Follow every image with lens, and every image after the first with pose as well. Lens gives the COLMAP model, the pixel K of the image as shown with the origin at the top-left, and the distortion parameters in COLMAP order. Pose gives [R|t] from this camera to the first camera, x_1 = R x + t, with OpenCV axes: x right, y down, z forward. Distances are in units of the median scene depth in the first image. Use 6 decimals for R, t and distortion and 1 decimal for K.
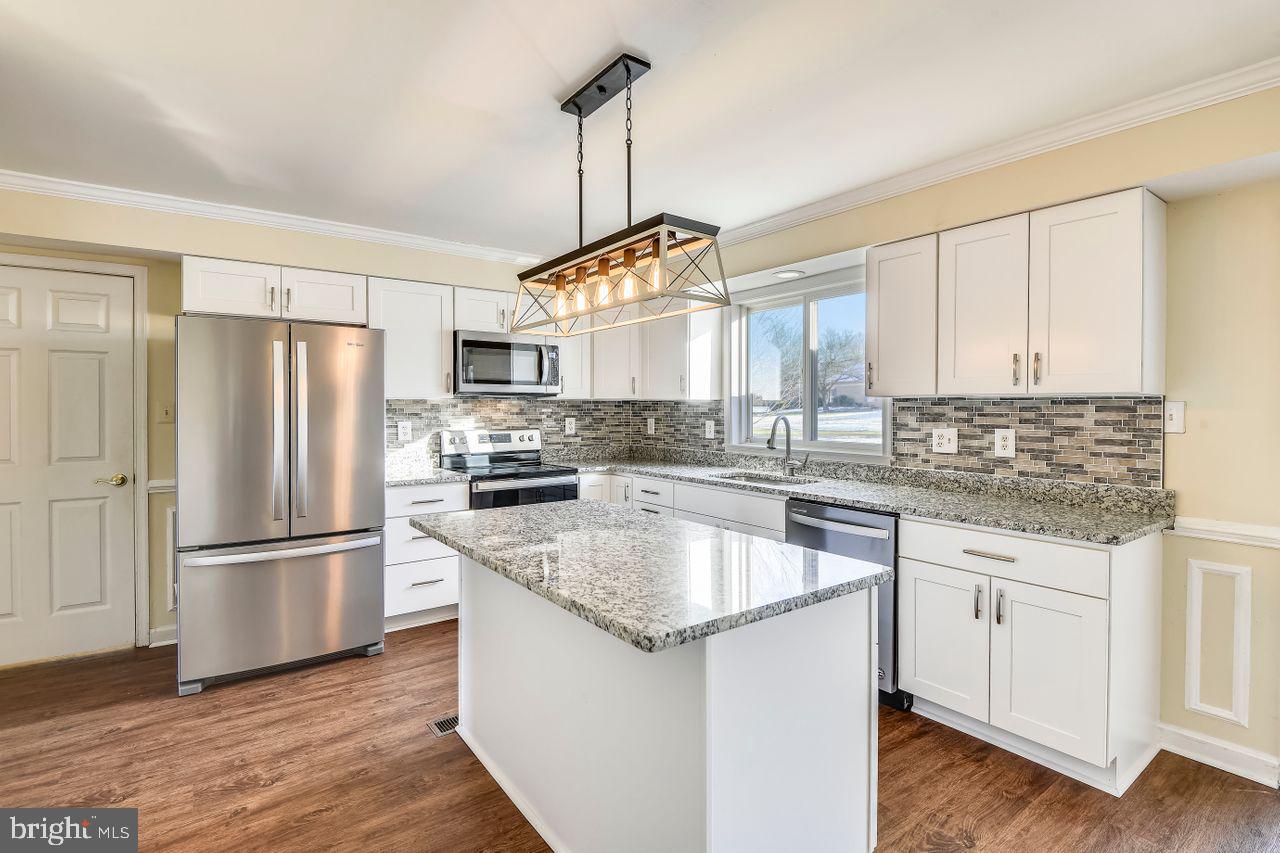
lens RADIAL K [[613.7, 0, 629.2], [0, 613.7, 411.0], [0, 0, 1]] dist [0.000771, -0.017130]
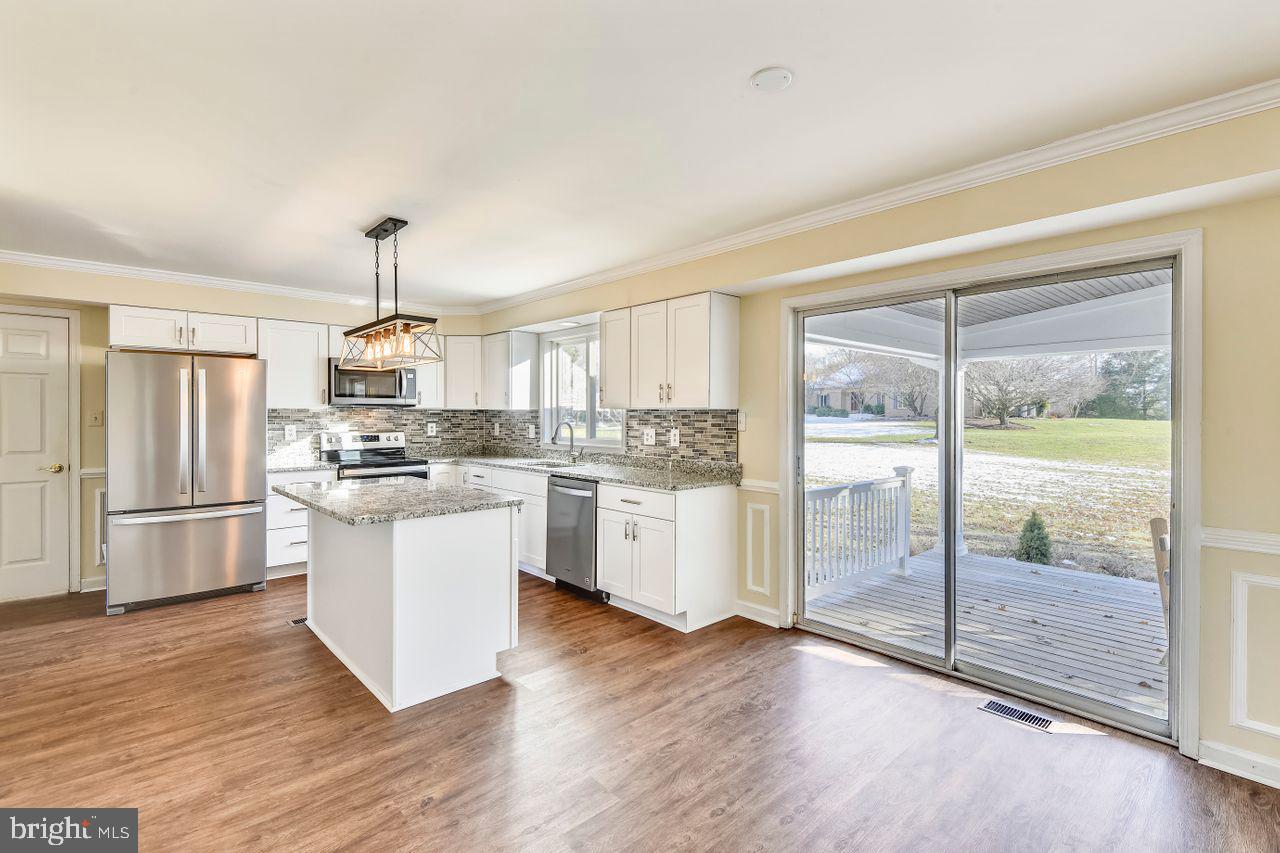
lens RADIAL K [[586.7, 0, 643.0], [0, 586.7, 417.0], [0, 0, 1]] dist [0.001476, -0.009792]
pose [[0.991769, 0.001282, 0.128037, 0.300590], [-0.001046, 0.999998, -0.001910, 0.000289], [-0.128039, 0.001761, 0.991768, -0.467921]]
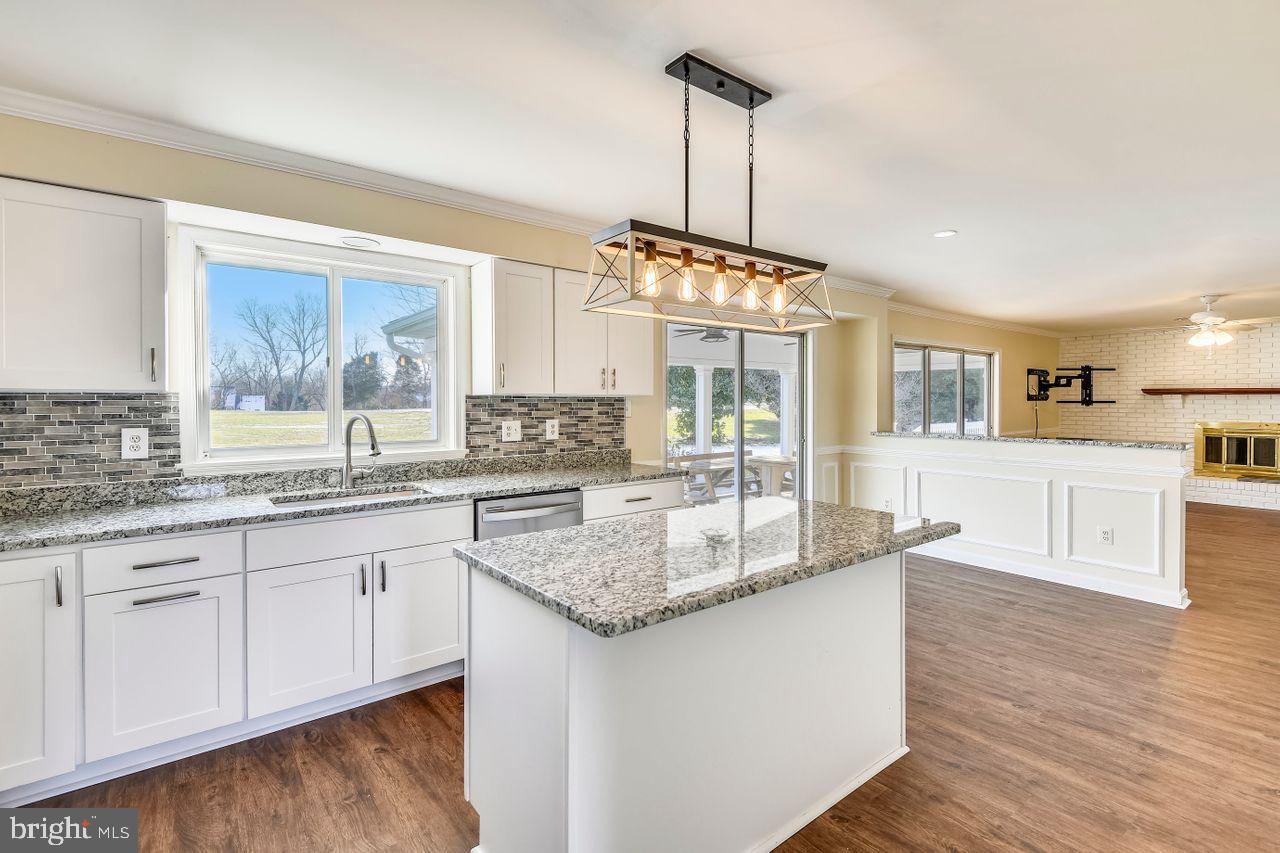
lens RADIAL K [[596.2, 0, 642.5], [0, 596.2, 407.9], [0, 0, 1]] dist [0.023771, -0.015242]
pose [[-0.056724, -0.009695, 0.998343, -0.672679], [0.008760, 0.999910, 0.010208, -0.007789], [-0.998351, 0.009325, -0.056634, 0.789017]]
